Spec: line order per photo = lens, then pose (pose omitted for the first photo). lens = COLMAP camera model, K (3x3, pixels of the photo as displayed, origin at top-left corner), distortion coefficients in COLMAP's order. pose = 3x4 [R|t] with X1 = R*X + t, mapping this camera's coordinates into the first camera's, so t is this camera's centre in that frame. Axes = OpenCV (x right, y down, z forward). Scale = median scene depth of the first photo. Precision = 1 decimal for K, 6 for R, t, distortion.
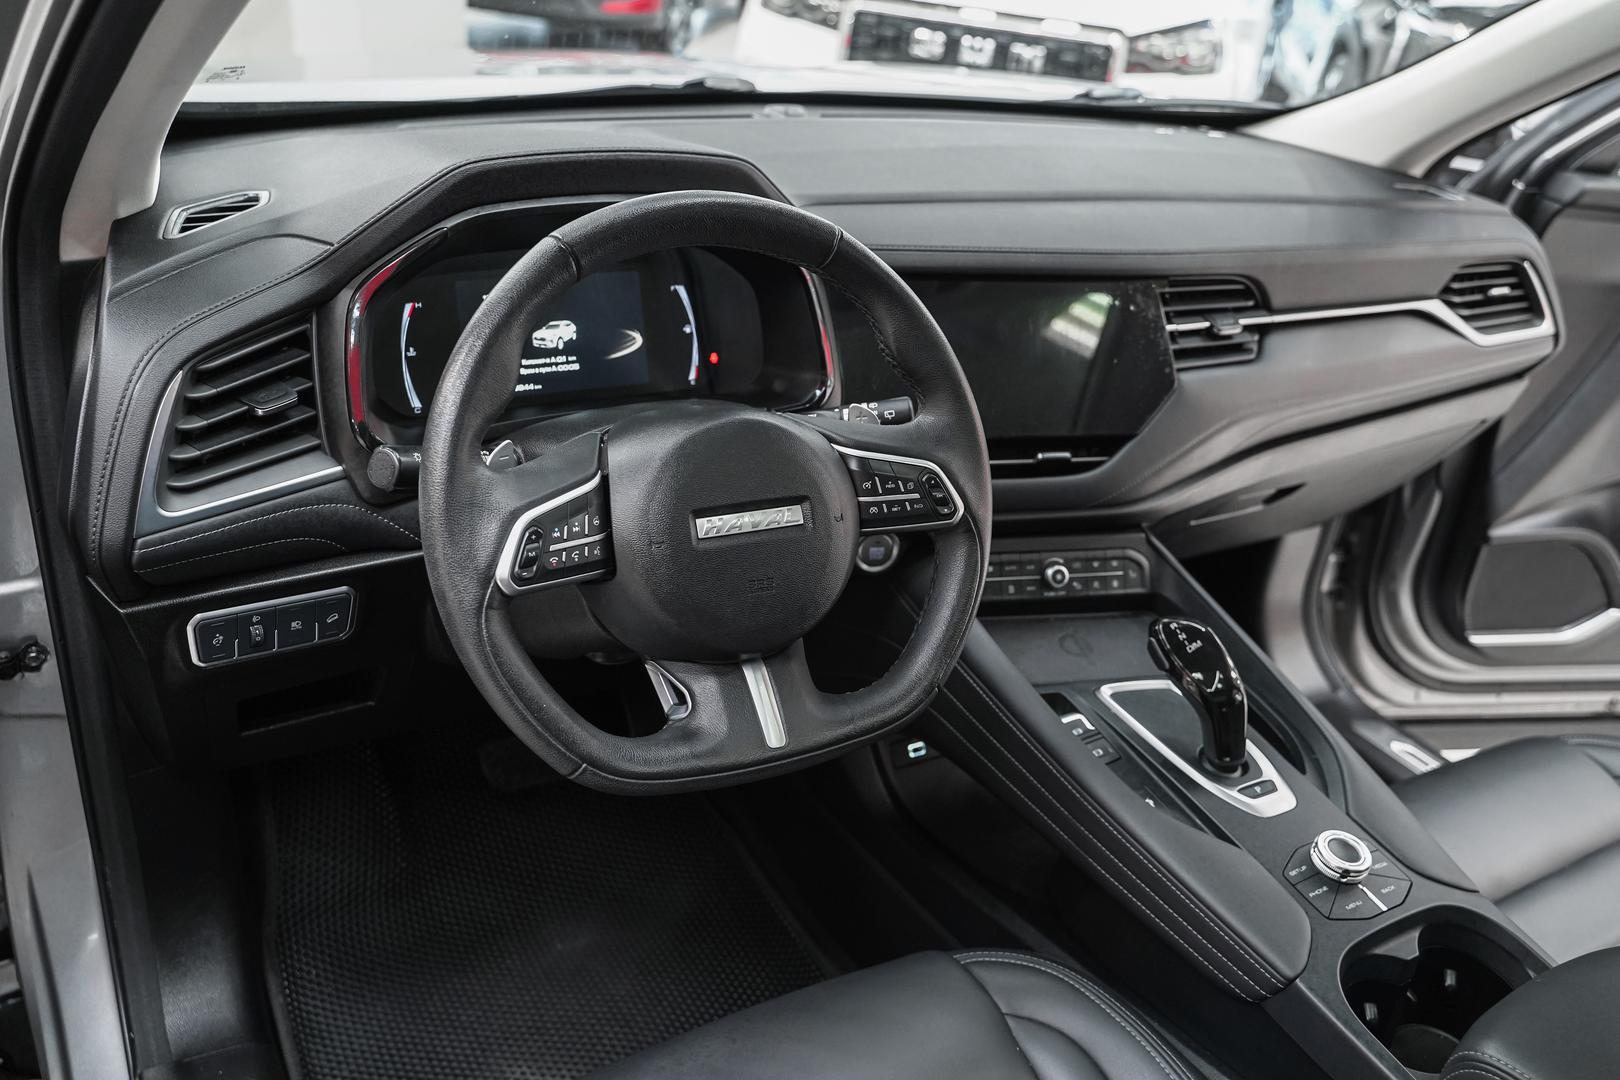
lens RADIAL K [[1324.8, 0, 789.3], [0, 1324.8, 537.4], [0, 0, 1]] dist [-0.021960, 0.008147]
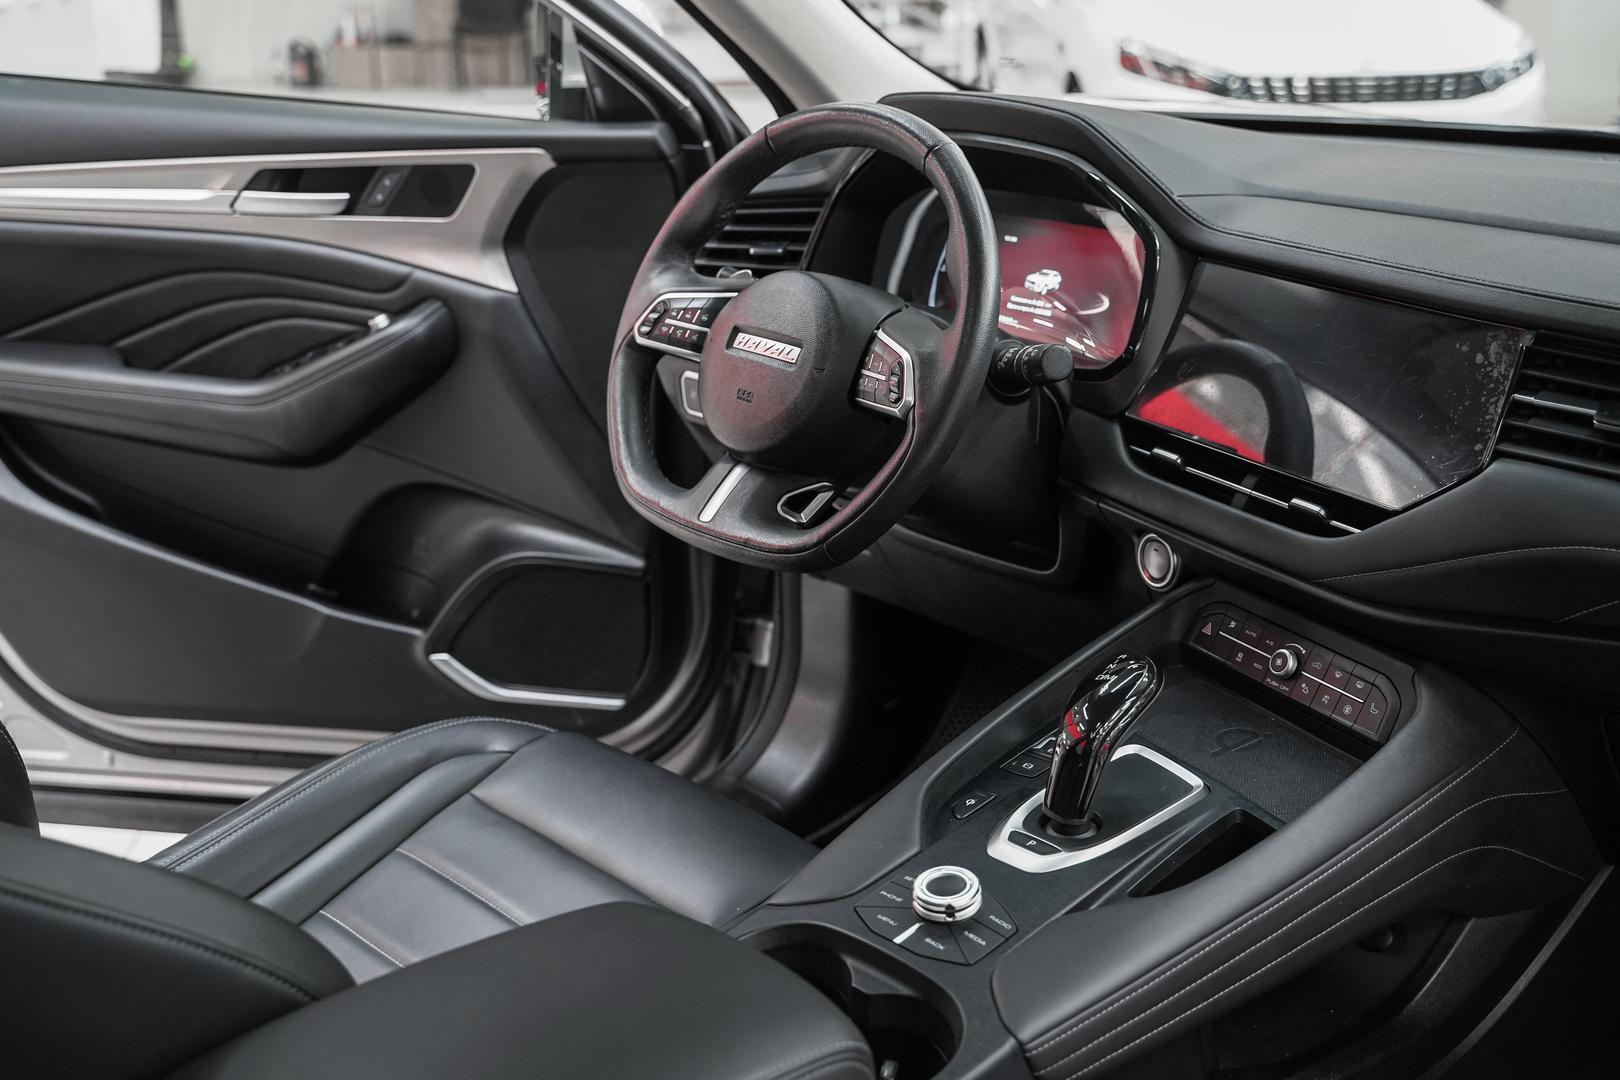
lens RADIAL K [[1829.8, 0, 806.8], [0, 1829.8, 517.8], [0, 0, 1]] dist [-0.005356, 0.003466]
pose [[0.251439, 0.212732, -0.944205, 1.140963], [-0.421610, 0.902200, 0.090995, -0.028132], [0.871220, 0.375206, 0.316538, 0.382202]]
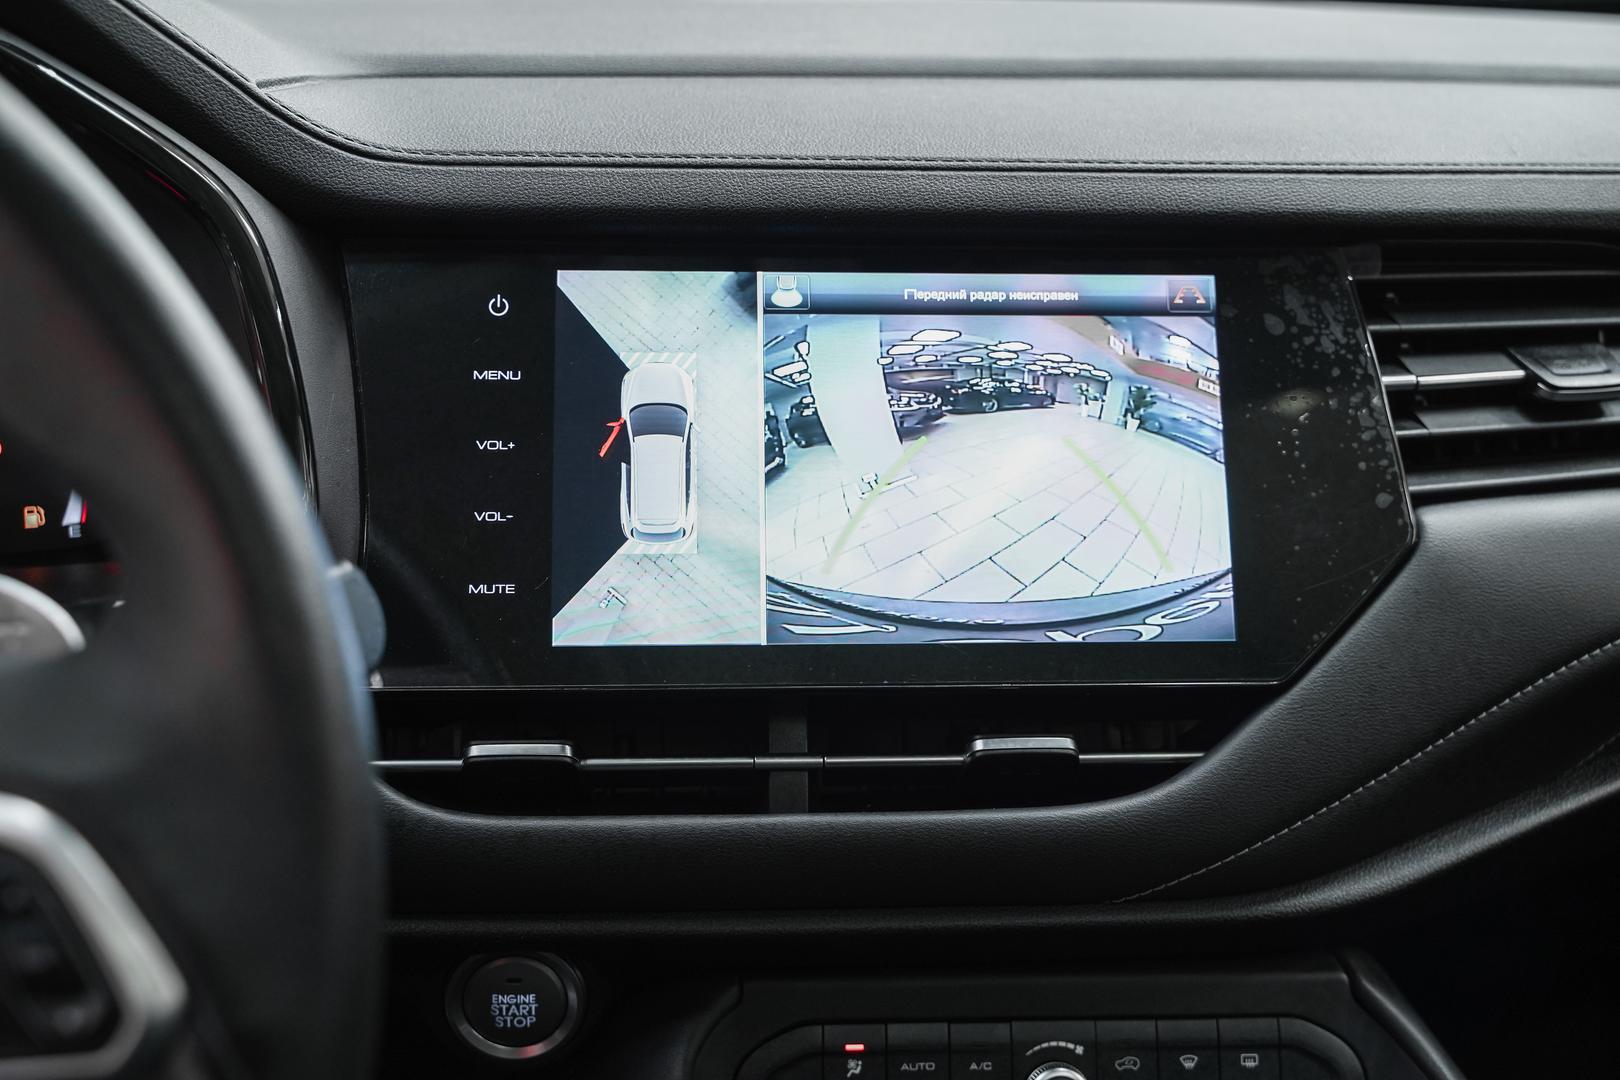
lens RADIAL K [[1682.1, 0, 810.0], [0, 1682.1, 540.0], [0, 0, 1]] dist [-0.006994, -0.006145]
pose [[0.978701, -0.001512, -0.205287, 0.229803], [-0.027630, 0.989905, -0.139016, -0.051195], [0.203424, 0.141727, 0.968779, 0.547749]]
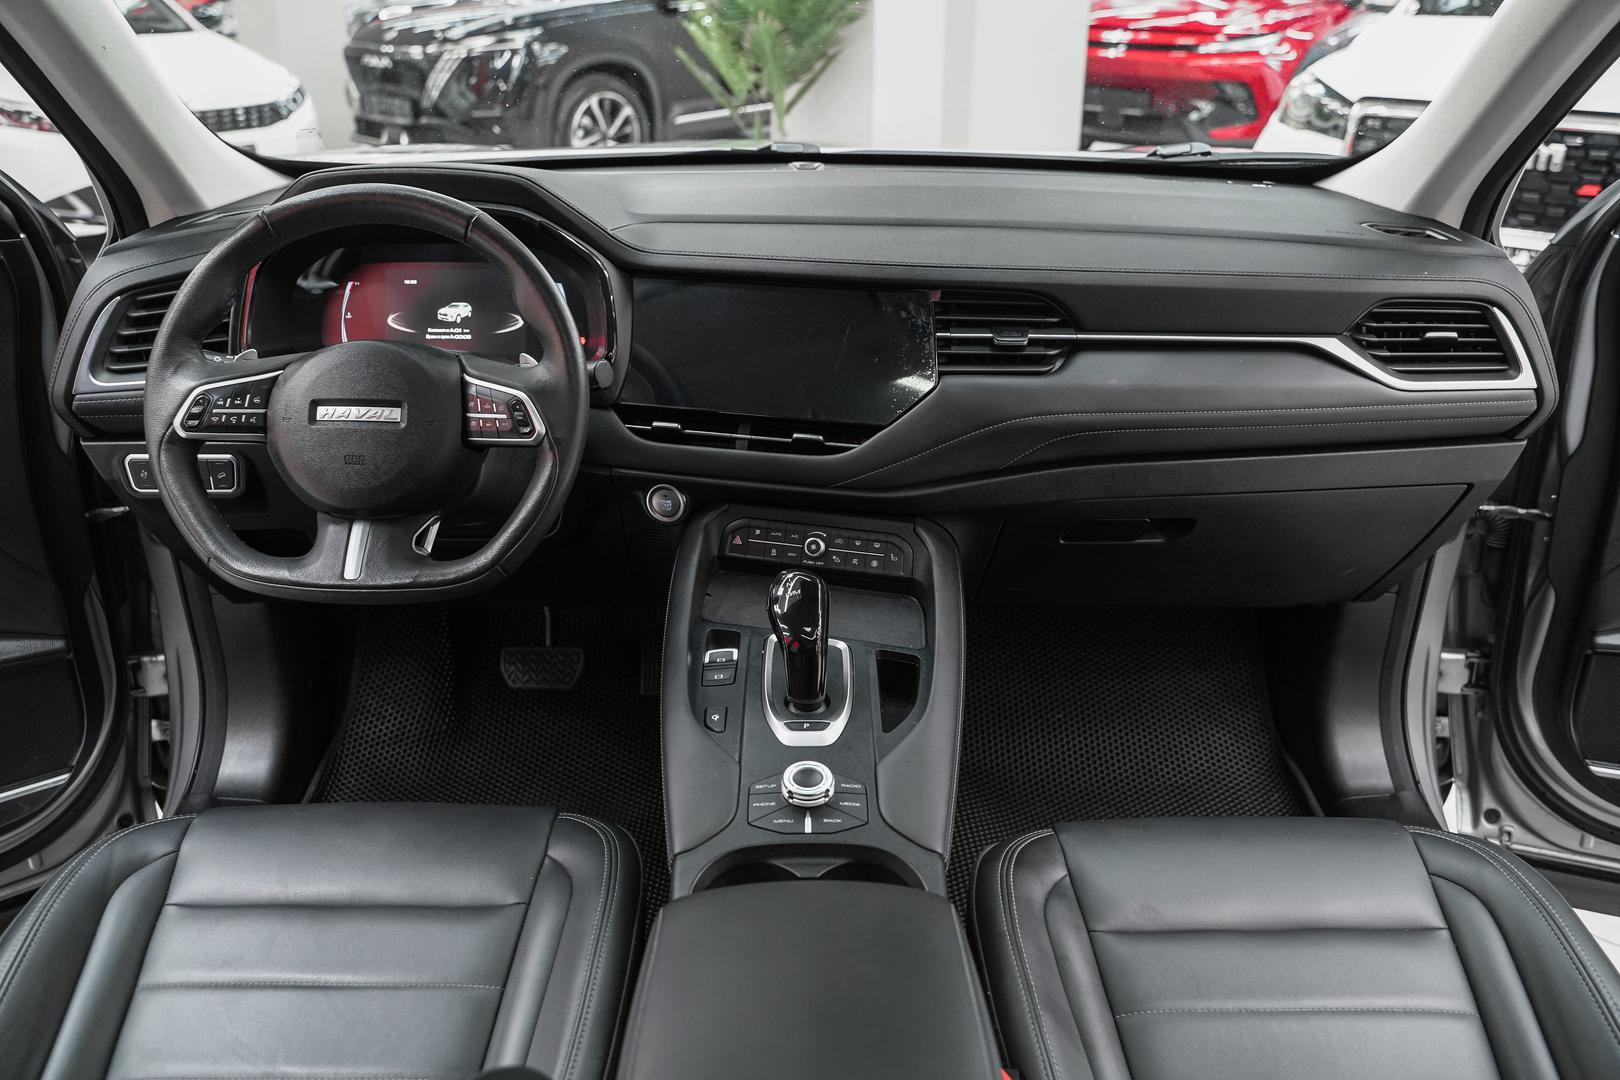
lens RADIAL K [[1274.2, 0, 810.0], [0, 1274.2, 540.0], [0, 0, 1]] dist [-0.013075, 0.006987]
pose [[0.870184, 0.113600, -0.479453, 0.722493], [-0.153978, 0.987021, -0.045602, 0.074067], [0.468050, 0.113507, 0.876382, 0.046653]]
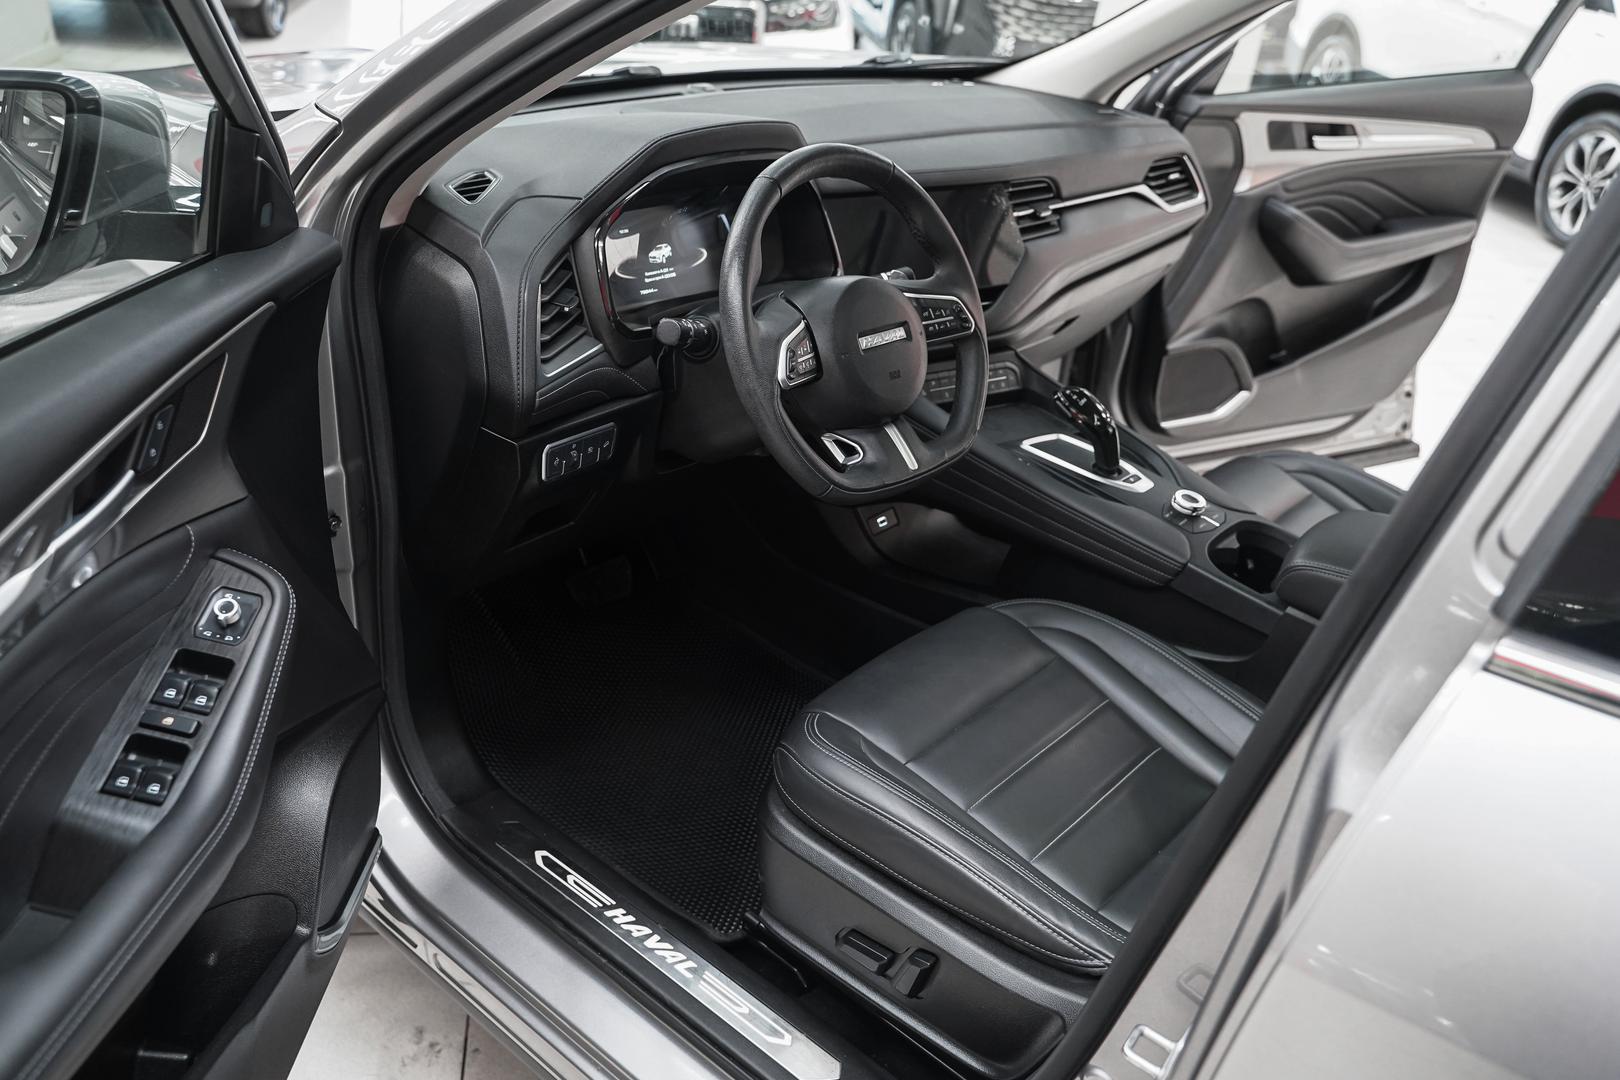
lens RADIAL K [[1324.8, 0, 789.3], [0, 1324.8, 537.4], [0, 0, 1]] dist [-0.021960, 0.008147]
pose [[0.945140, -0.160706, 0.284401, -0.464593], [0.150989, 0.986952, 0.055920, 0.088459], [-0.289678, -0.009911, 0.957073, -0.410764]]
